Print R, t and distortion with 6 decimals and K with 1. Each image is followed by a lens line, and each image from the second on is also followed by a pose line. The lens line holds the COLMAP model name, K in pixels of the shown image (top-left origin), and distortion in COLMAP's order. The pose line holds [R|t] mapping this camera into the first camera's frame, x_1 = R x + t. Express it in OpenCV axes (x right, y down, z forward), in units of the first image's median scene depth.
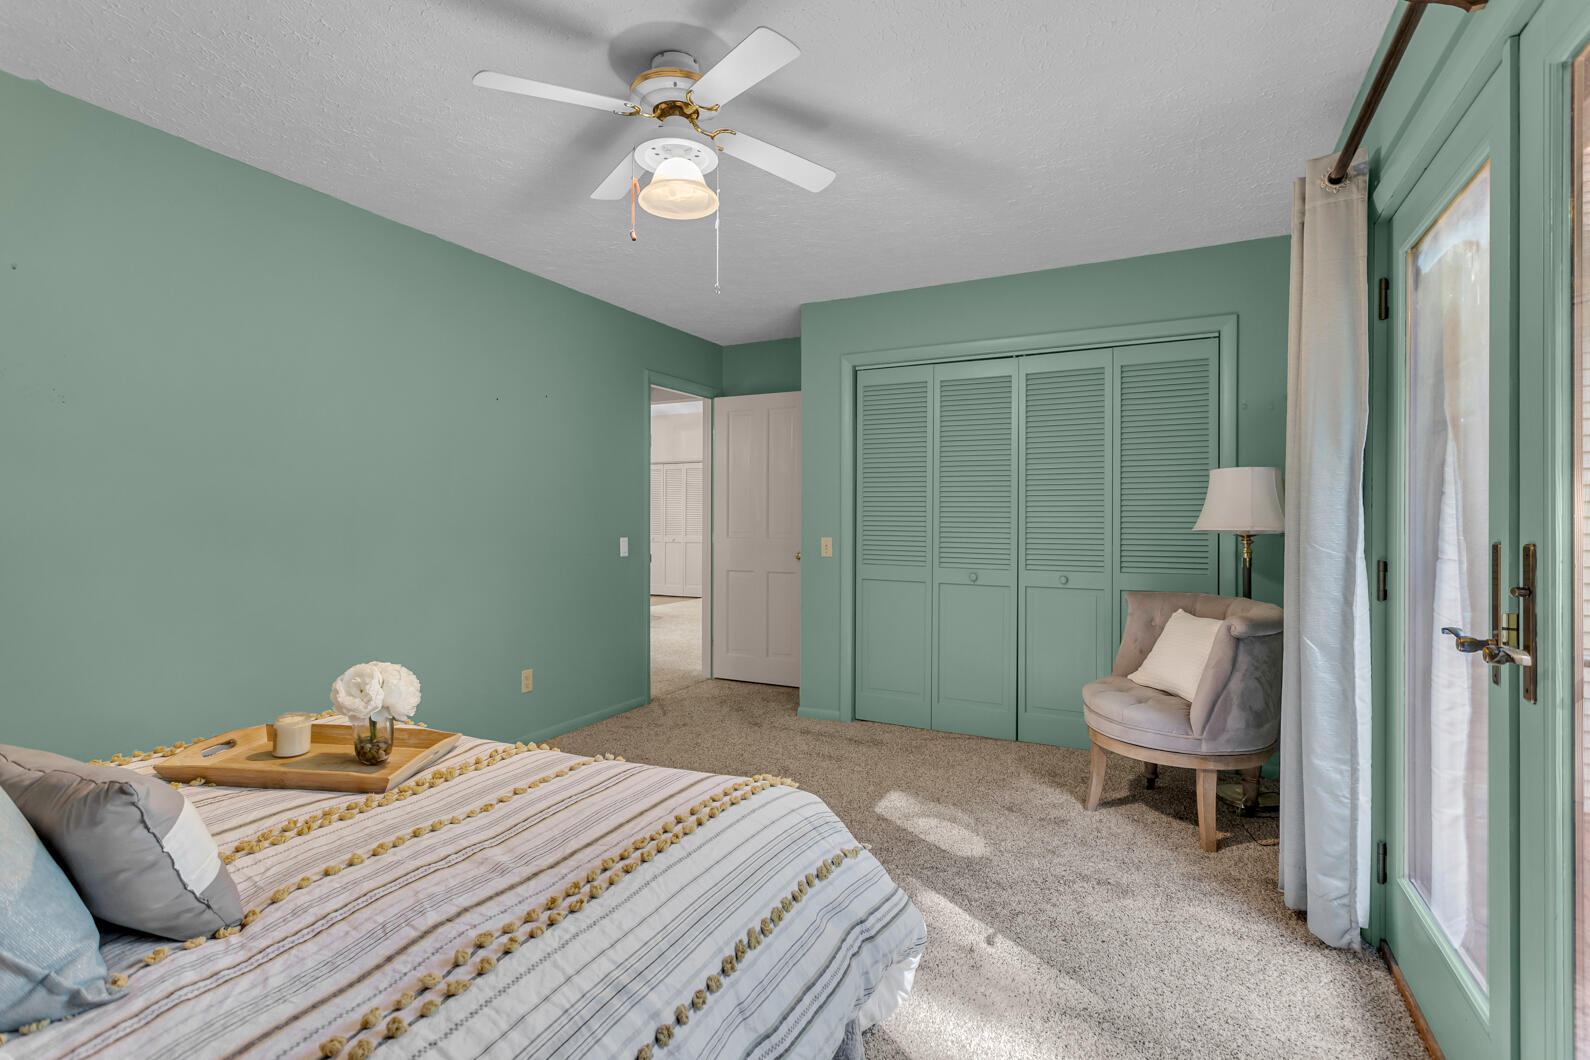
lens RADIAL K [[751.4, 0, 803.3], [0, 751.4, 517.3], [0, 0, 1]] dist [-0.000430, 0.000151]
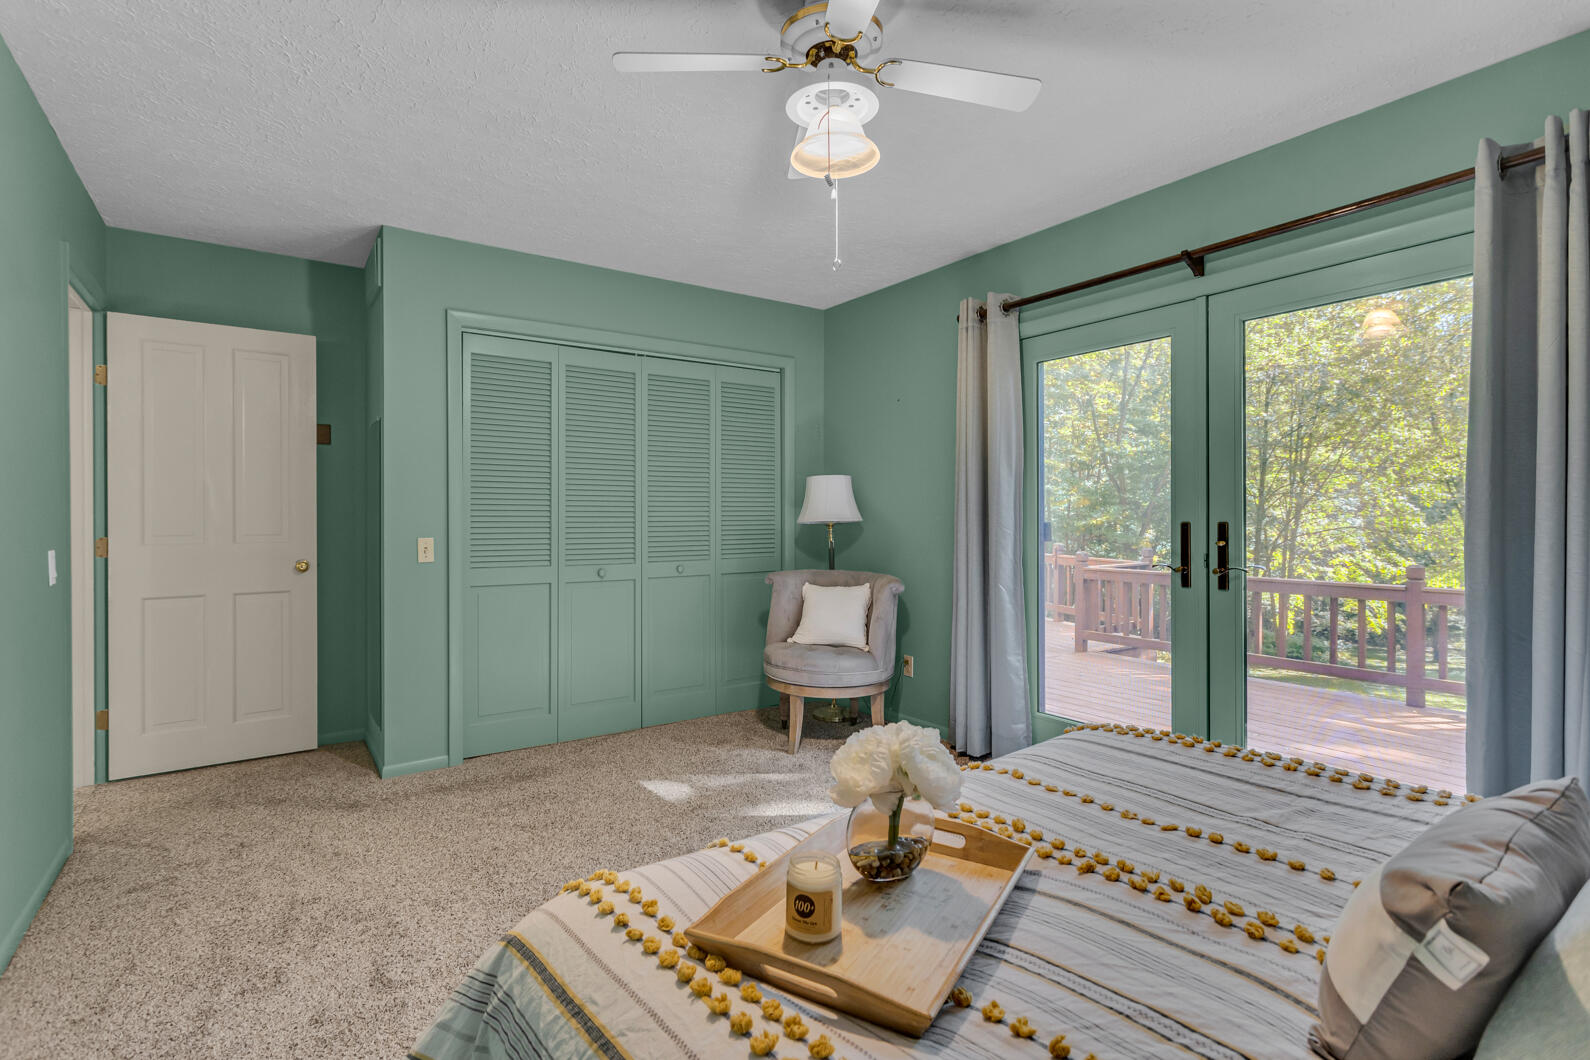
lens RADIAL K [[751.4, 0, 803.3], [0, 751.4, 517.3], [0, 0, 1]] dist [-0.000430, 0.000151]
pose [[0.474217, -0.009613, 0.880356, -0.513216], [-0.001927, 0.999927, 0.011957, -0.005306], [-0.880406, -0.007367, 0.474164, 0.313371]]
